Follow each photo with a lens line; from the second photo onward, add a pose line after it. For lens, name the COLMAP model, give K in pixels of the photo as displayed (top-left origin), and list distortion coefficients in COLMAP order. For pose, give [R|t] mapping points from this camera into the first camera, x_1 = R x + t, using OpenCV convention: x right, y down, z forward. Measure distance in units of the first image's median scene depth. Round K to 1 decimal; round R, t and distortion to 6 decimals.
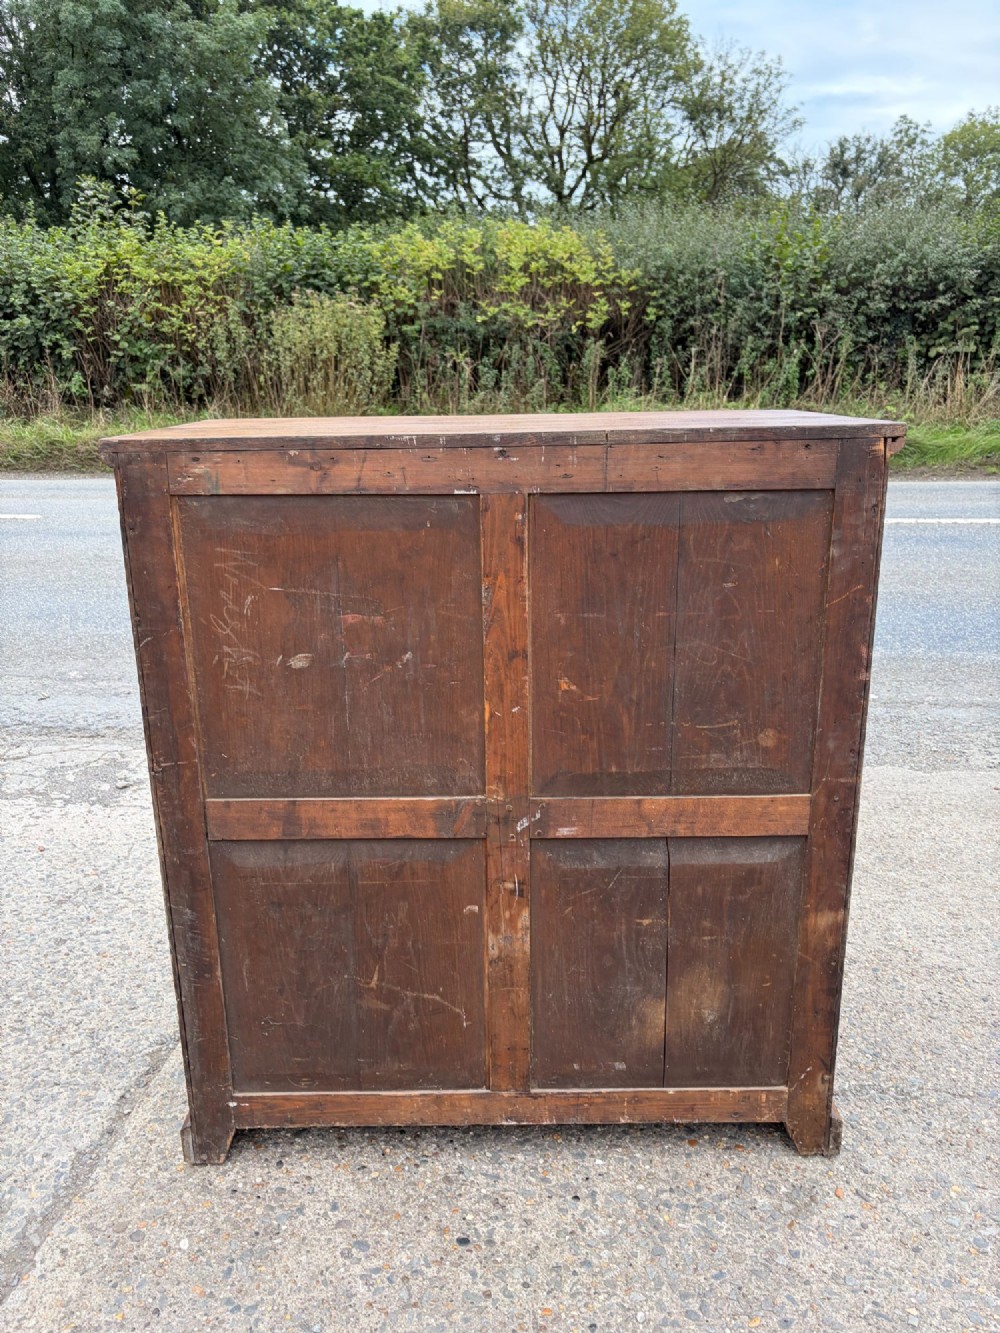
lens RADIAL K [[1022.8, 0, 502.1], [0, 1022.8, 667.3], [0, 0, 1]] dist [0.053496, -0.063332]
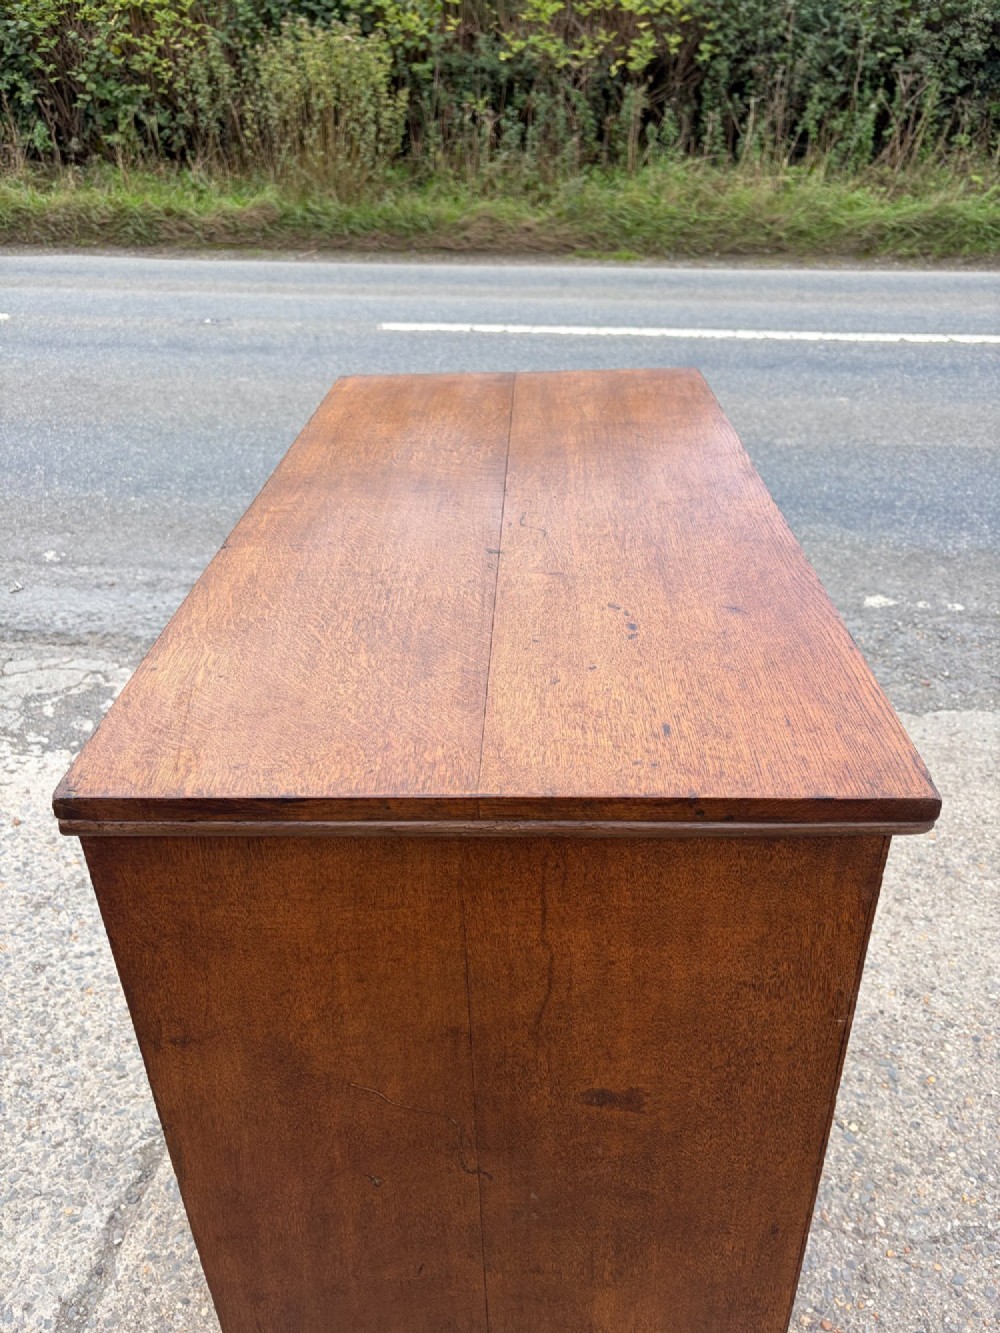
lens RADIAL K [[1022.8, 0, 503.0], [0, 1022.8, 672.7], [0, 0, 1]] dist [0.053496, -0.063332]
pose [[0.999855, 0.014265, -0.009266, -0.006990], [-0.011687, 0.971900, 0.235105, -0.046546], [0.012359, -0.234962, 0.971926, 0.051356]]
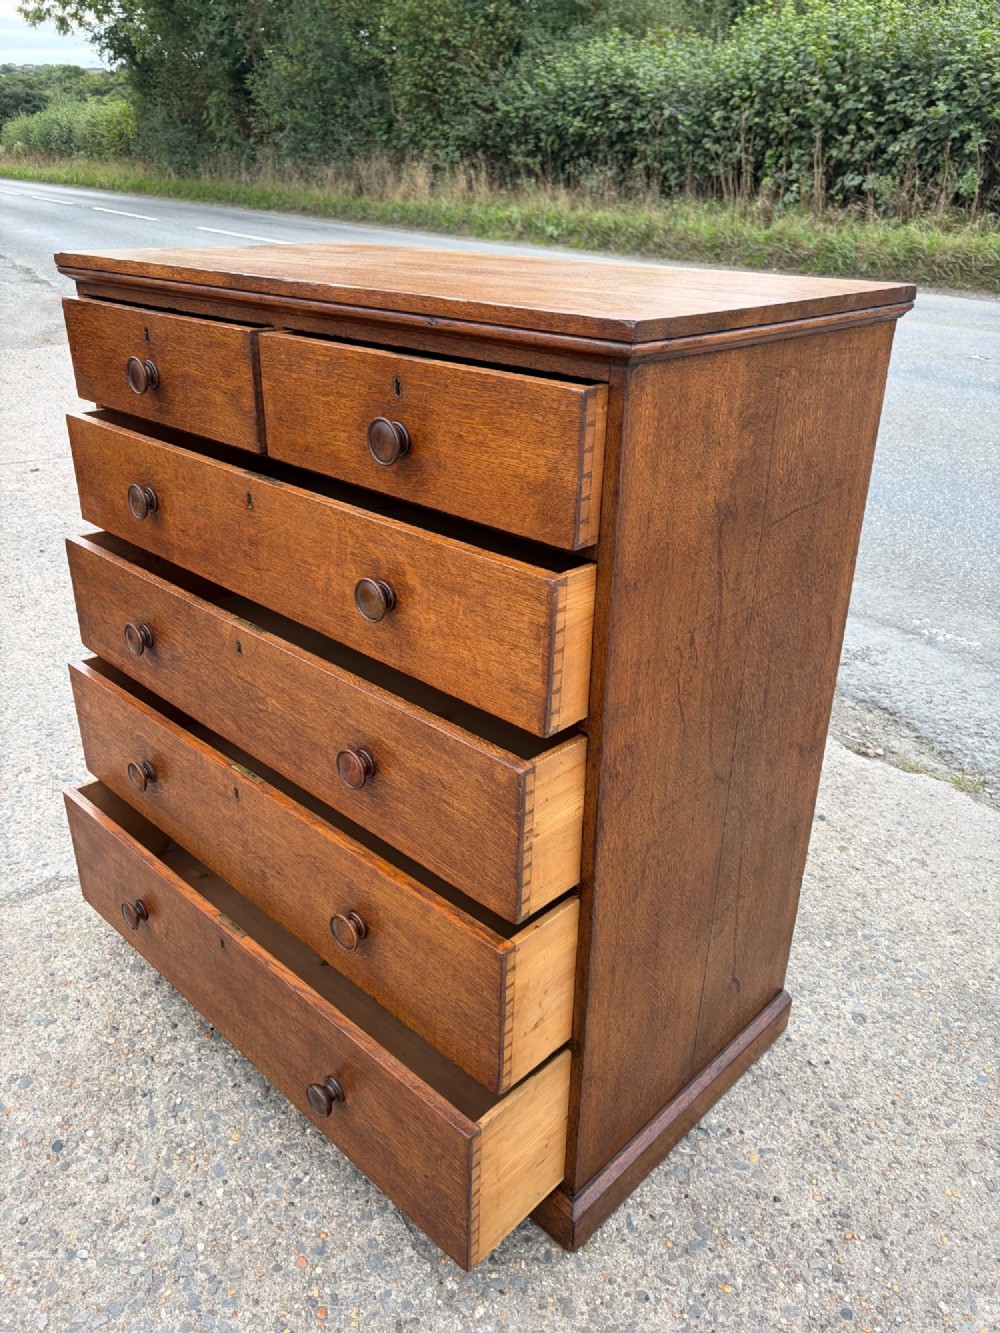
lens RADIAL K [[1022.8, 0, 496.1], [0, 1022.8, 666.4], [0, 0, 1]] dist [0.053496, -0.063332]
pose [[0.617651, 0.359857, -0.699293, 0.117958], [-0.232858, 0.932984, 0.274442, -0.036892], [0.751189, -0.006673, 0.660054, 0.107158]]
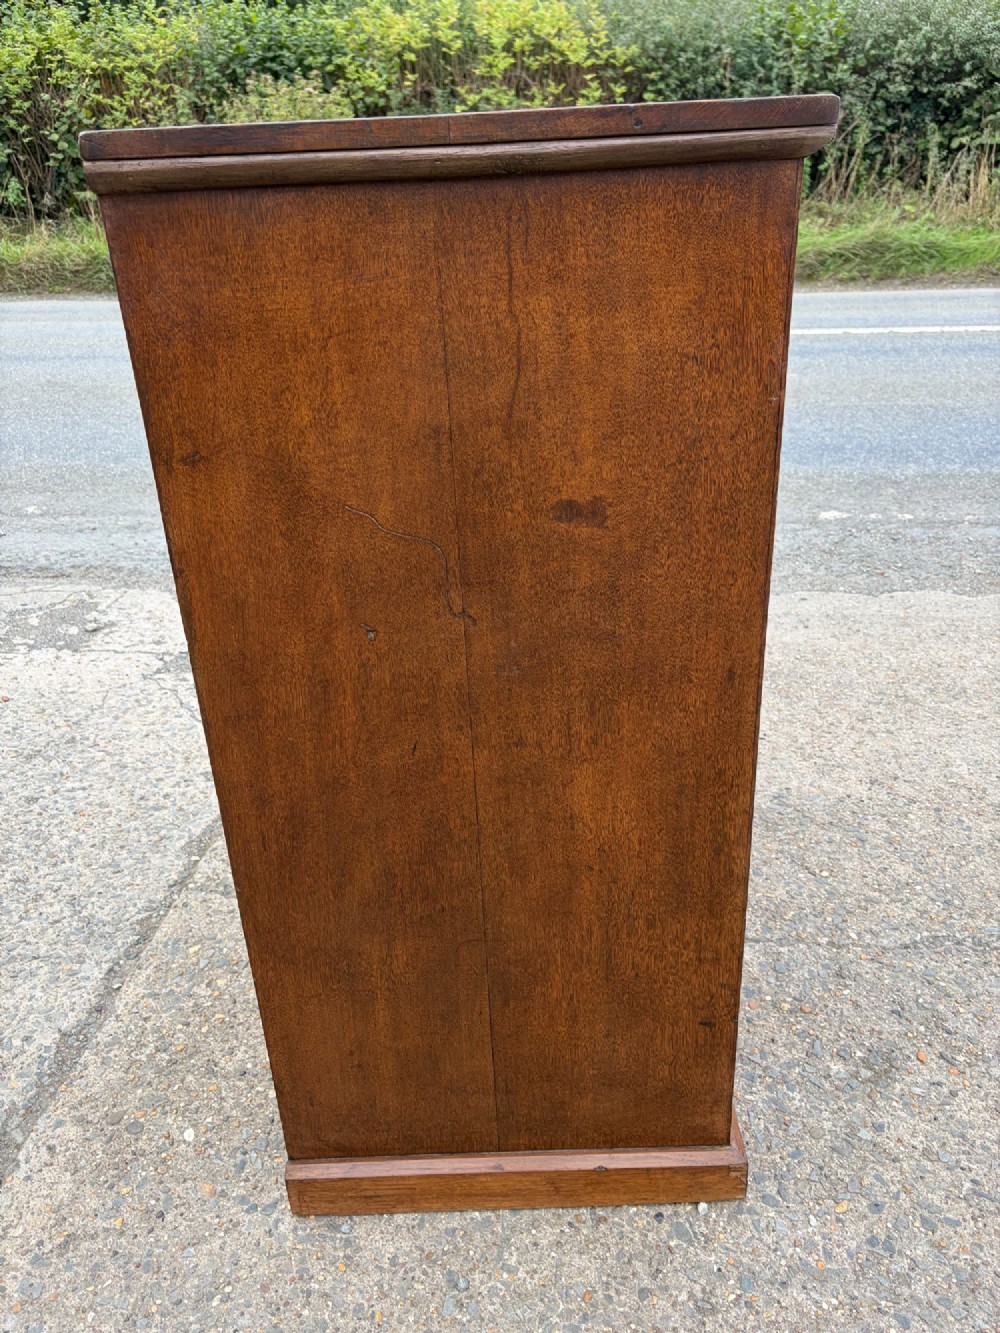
lens RADIAL K [[1022.8, 0, 507.7], [0, 1022.8, 676.8], [0, 0, 1]] dist [0.053496, -0.063332]
pose [[0.999589, -0.021683, 0.018755, -0.007012], [0.018356, 0.986575, 0.162274, 0.005428], [-0.022022, -0.161863, 0.986567, 0.030181]]
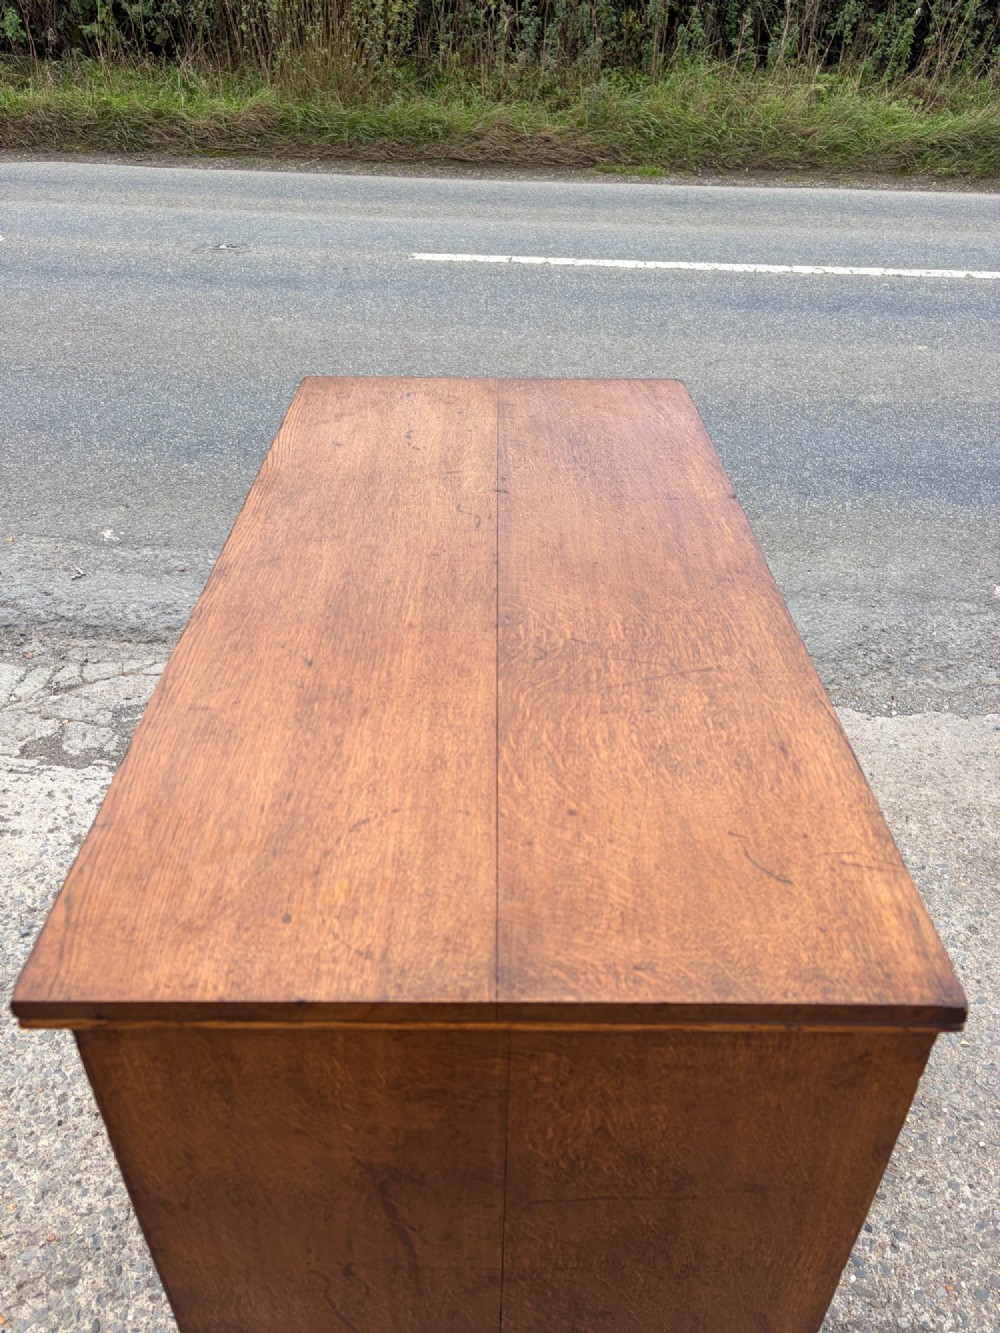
lens RADIAL K [[1022.8, 0, 495.6], [0, 1022.8, 658.9], [0, 0, 1]] dist [0.053496, -0.063332]
pose [[0.999611, 0.012300, 0.025026, -0.054923], [-0.019469, 0.950347, 0.310583, -0.068072], [-0.019963, -0.310949, 0.950217, 0.081605]]
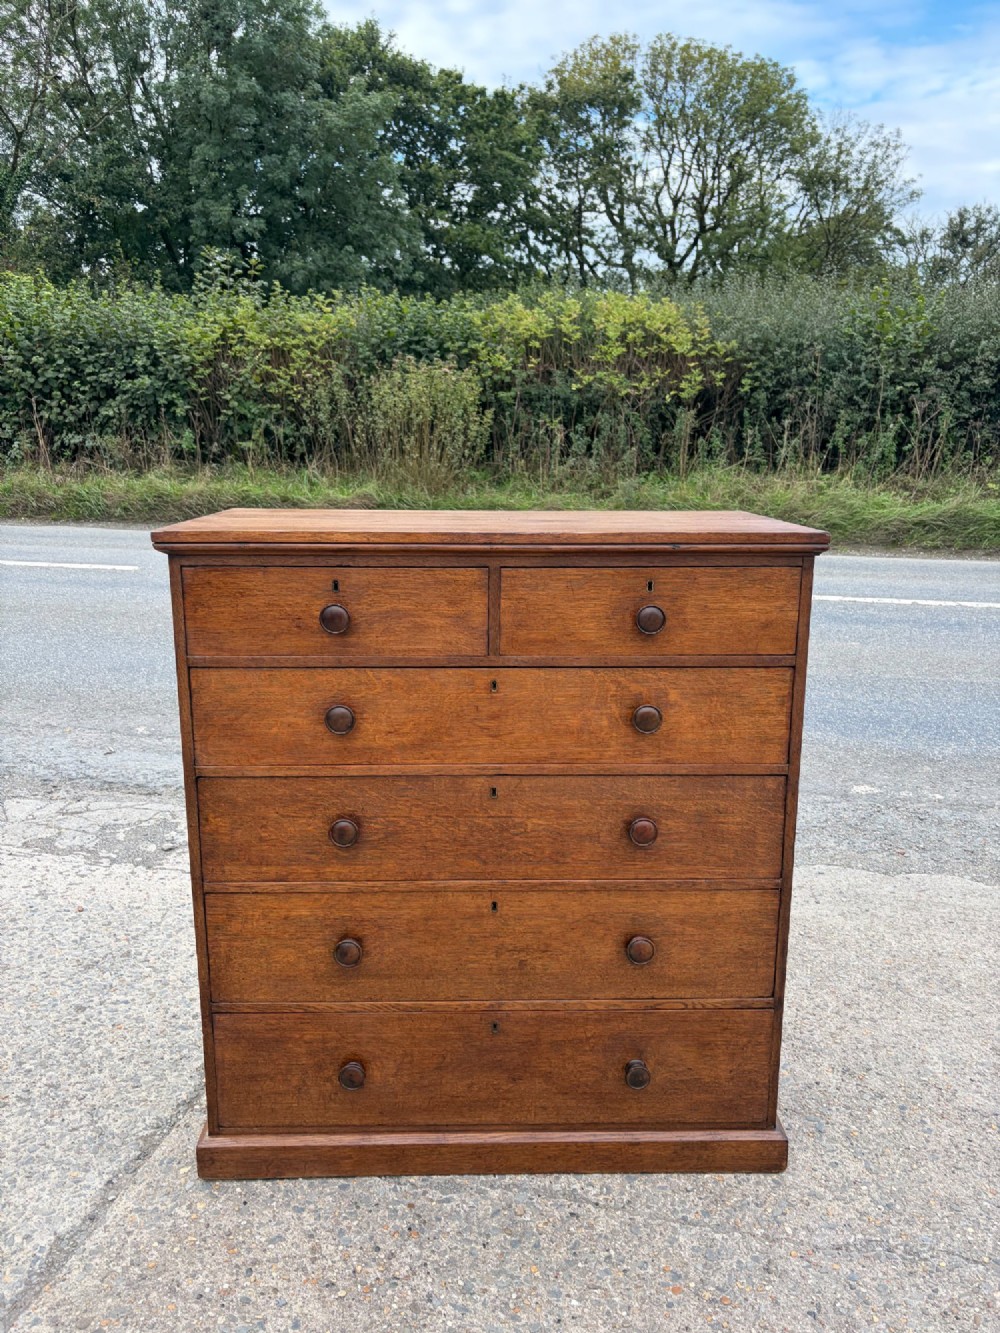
lens RADIAL K [[1022.8, 0, 507.0], [0, 1022.8, 661.1], [0, 0, 1]] dist [0.053496, -0.063332]
pose [[0.994965, 0.044183, -0.089957, 0.016062], [-0.049287, 0.997251, -0.055326, -0.009690], [0.087265, 0.059481, 0.994408, 0.001728]]
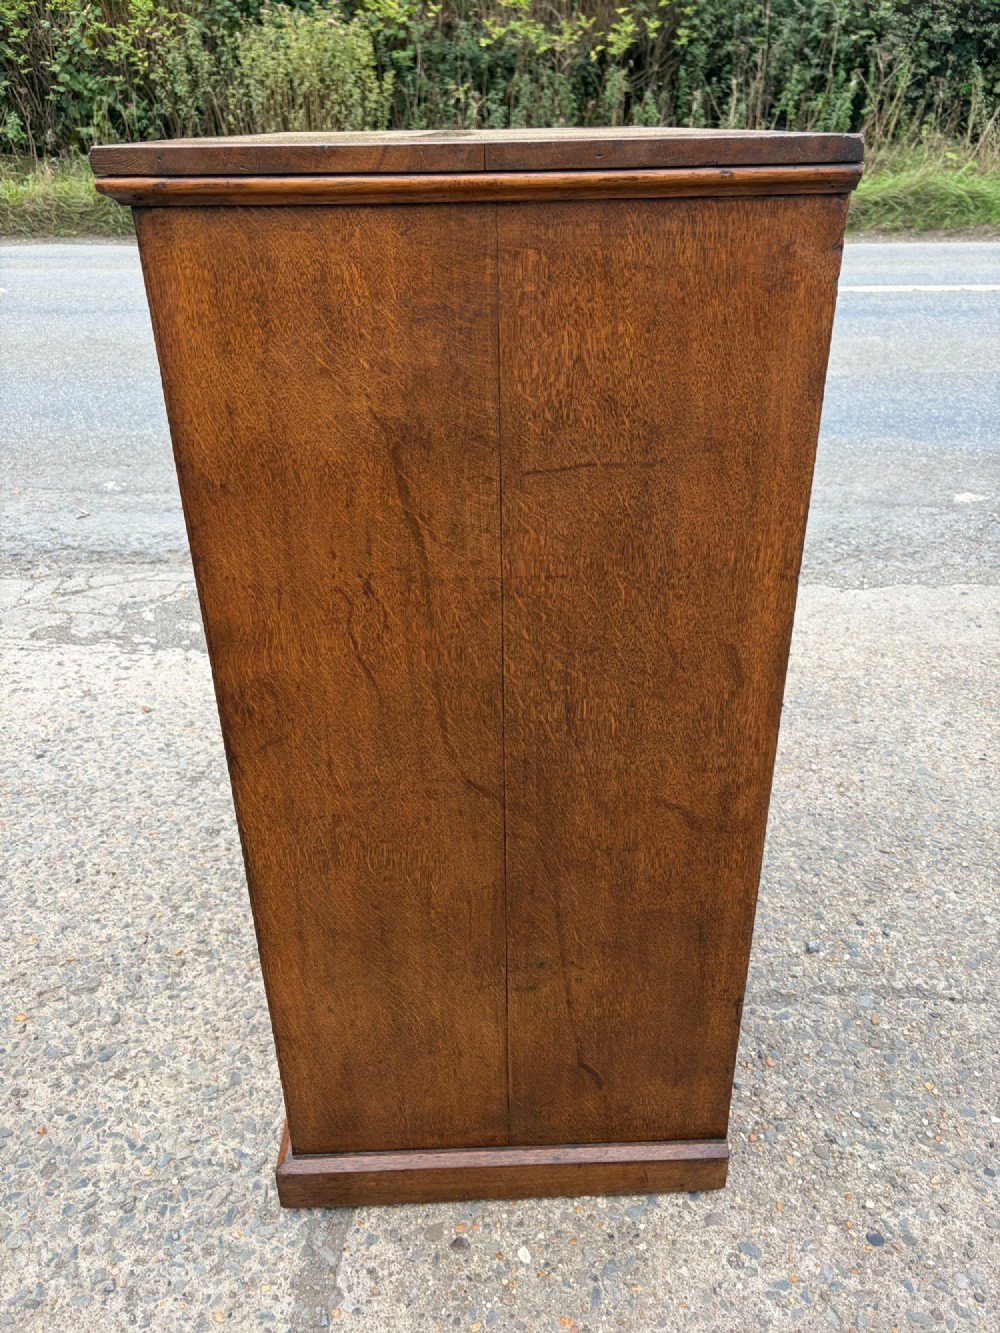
lens RADIAL K [[1022.8, 0, 501.7], [0, 1022.8, 674.0], [0, 0, 1]] dist [0.053496, -0.063332]
pose [[0.998947, -0.022196, 0.040155, -0.055772], [0.013243, 0.977432, 0.210836, -0.006994], [-0.043929, -0.210082, 0.976696, 0.051885]]
